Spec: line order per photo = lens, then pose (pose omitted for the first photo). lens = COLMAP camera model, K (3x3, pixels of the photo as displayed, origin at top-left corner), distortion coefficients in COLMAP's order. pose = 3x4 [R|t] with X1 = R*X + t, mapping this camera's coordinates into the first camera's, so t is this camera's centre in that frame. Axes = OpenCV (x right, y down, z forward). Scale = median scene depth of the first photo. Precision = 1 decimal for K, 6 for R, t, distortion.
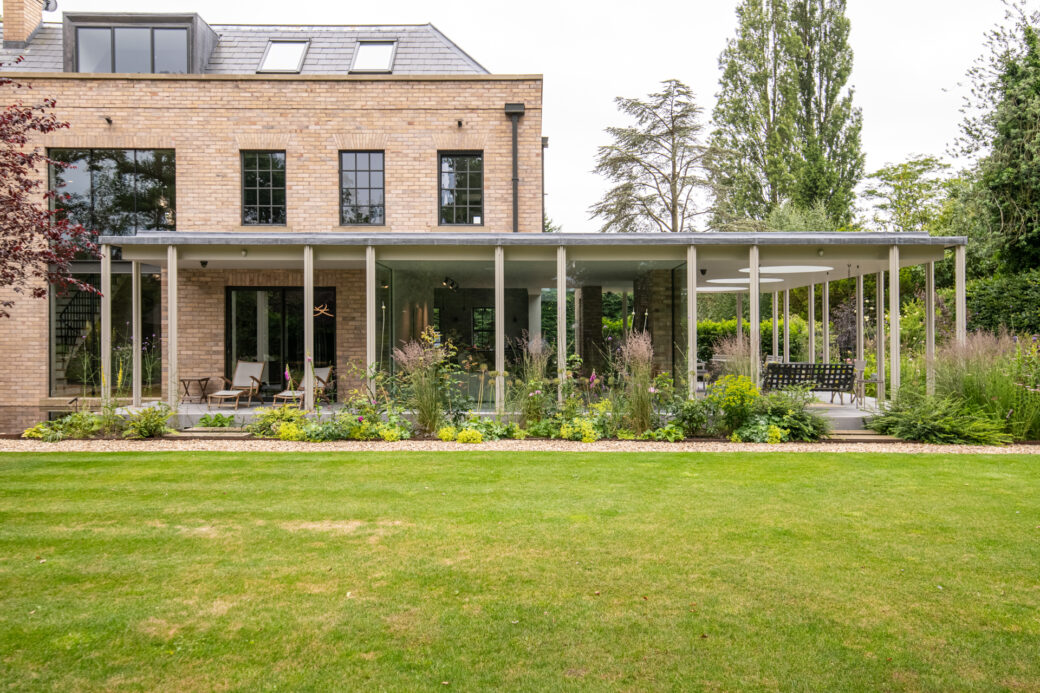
lens RADIAL K [[836.7, 0, 520.0], [0, 836.7, 328.3], [0, 0, 1]] dist [0.038604, 0.000622]
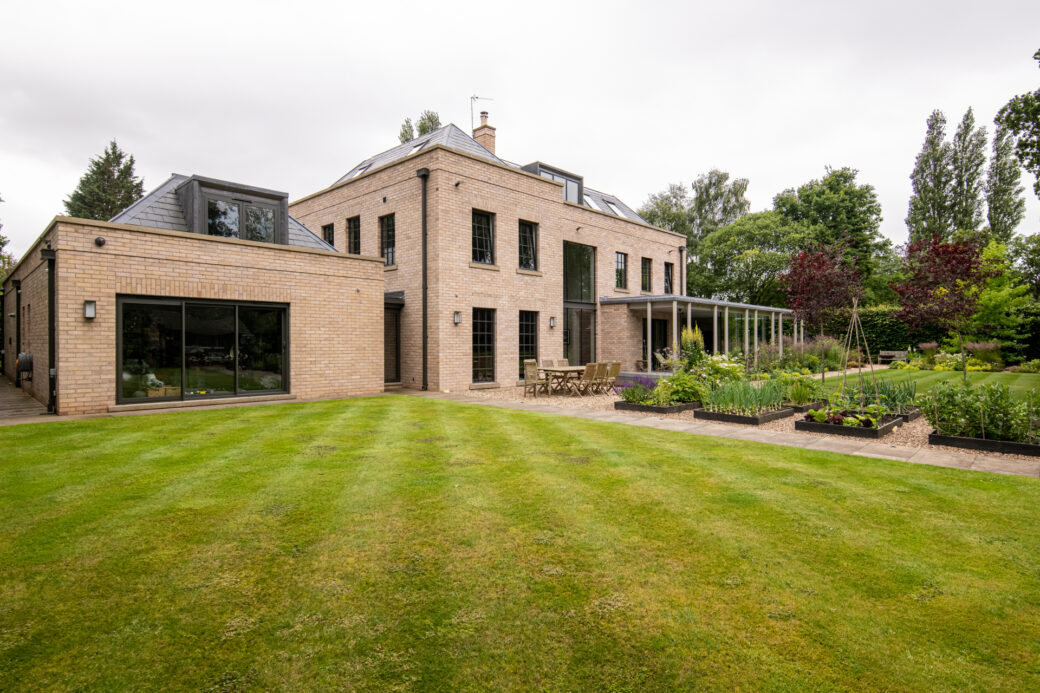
lens RADIAL K [[530.9, 0, 511.8], [0, 530.9, 336.1], [0, 0, 1]] dist [-0.009246, 0.000087]
pose [[0.703727, 0.008762, 0.710416, -1.441421], [-0.010152, 0.999946, -0.002277, 0.002507], [-0.710398, -0.005610, 0.703778, 0.258426]]
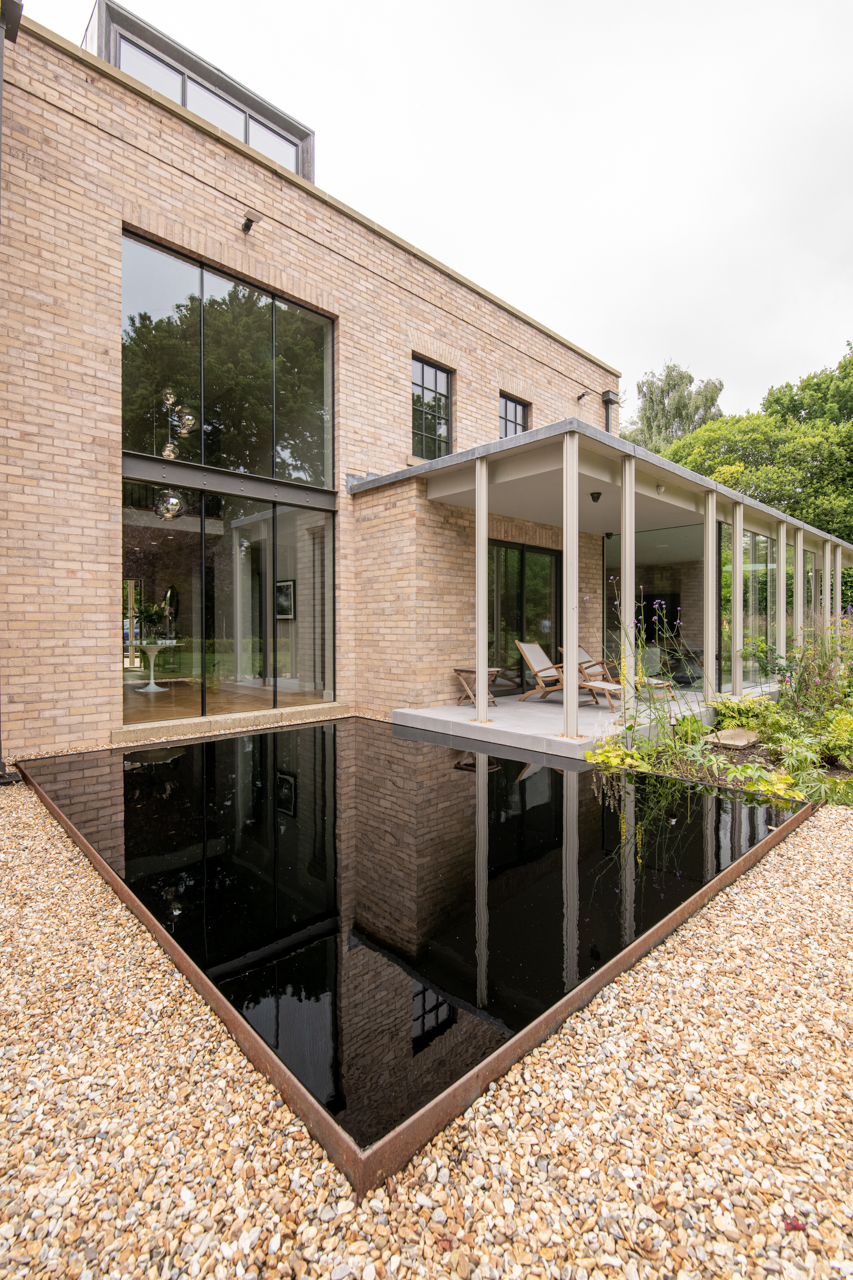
lens RADIAL K [[548.7, 0, 413.9], [0, 548.7, 630.2], [0, 0, 1]] dist [-0.013564, -0.004067]
pose [[0.736421, -0.011003, 0.676434, -0.651110], [-0.005432, 0.999739, 0.022175, 0.017181], [-0.676502, -0.020004, 0.736169, 0.649006]]
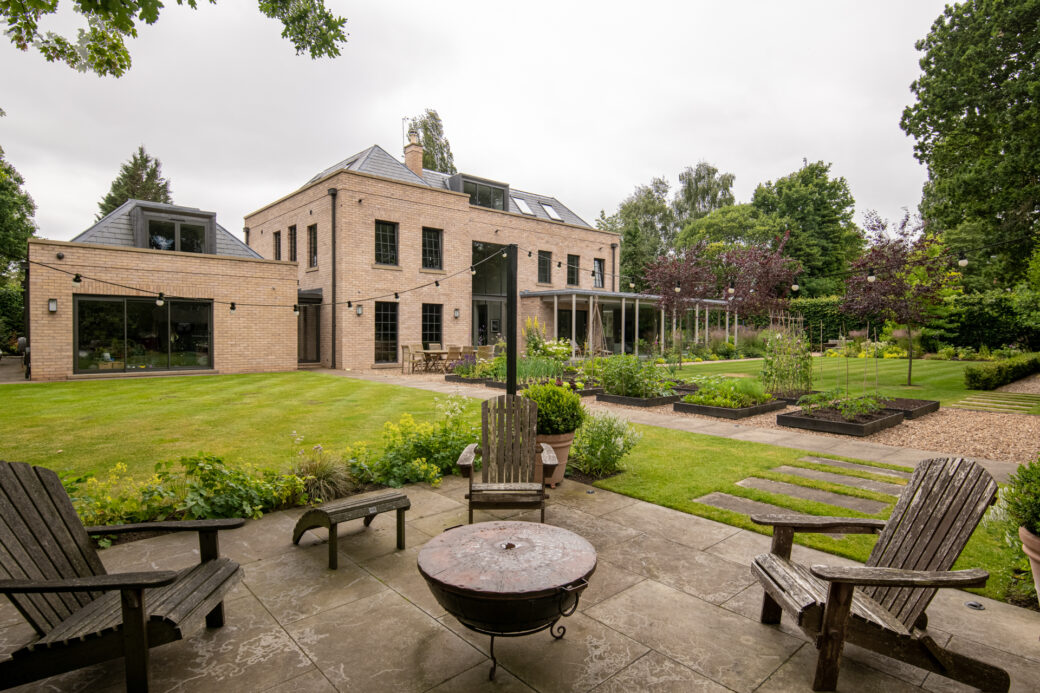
lens RADIAL K [[530.9, 0, 514.8], [0, 530.9, 340.2], [0, 0, 1]] dist [-0.009246, 0.000087]
pose [[0.747874, -0.009226, 0.663776, -1.364620], [-0.011447, 0.999576, 0.026791, 0.000218], [-0.663742, -0.027634, 0.747451, -0.069517]]
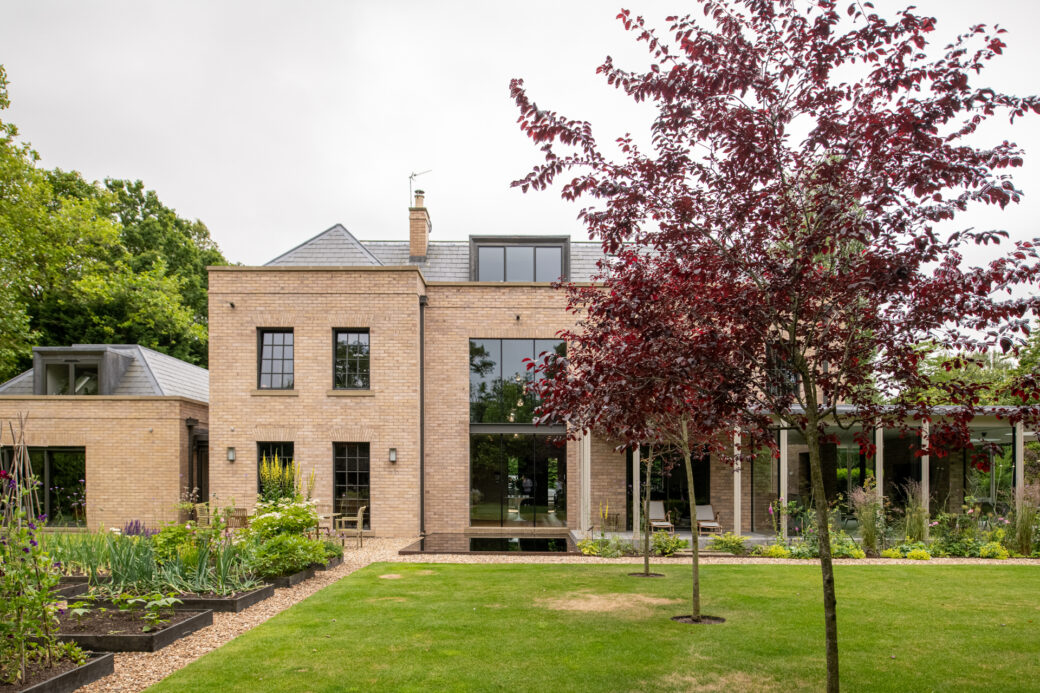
lens RADIAL K [[685.5, 0, 534.4], [0, 685.5, 487.2], [0, 0, 1]] dist [-0.015270, 0.000325]
pose [[0.999841, 0.003657, 0.017447, -0.476708], [-0.003967, 0.999835, 0.017750, 0.000107], [-0.017379, -0.017817, 0.999690, -0.073702]]
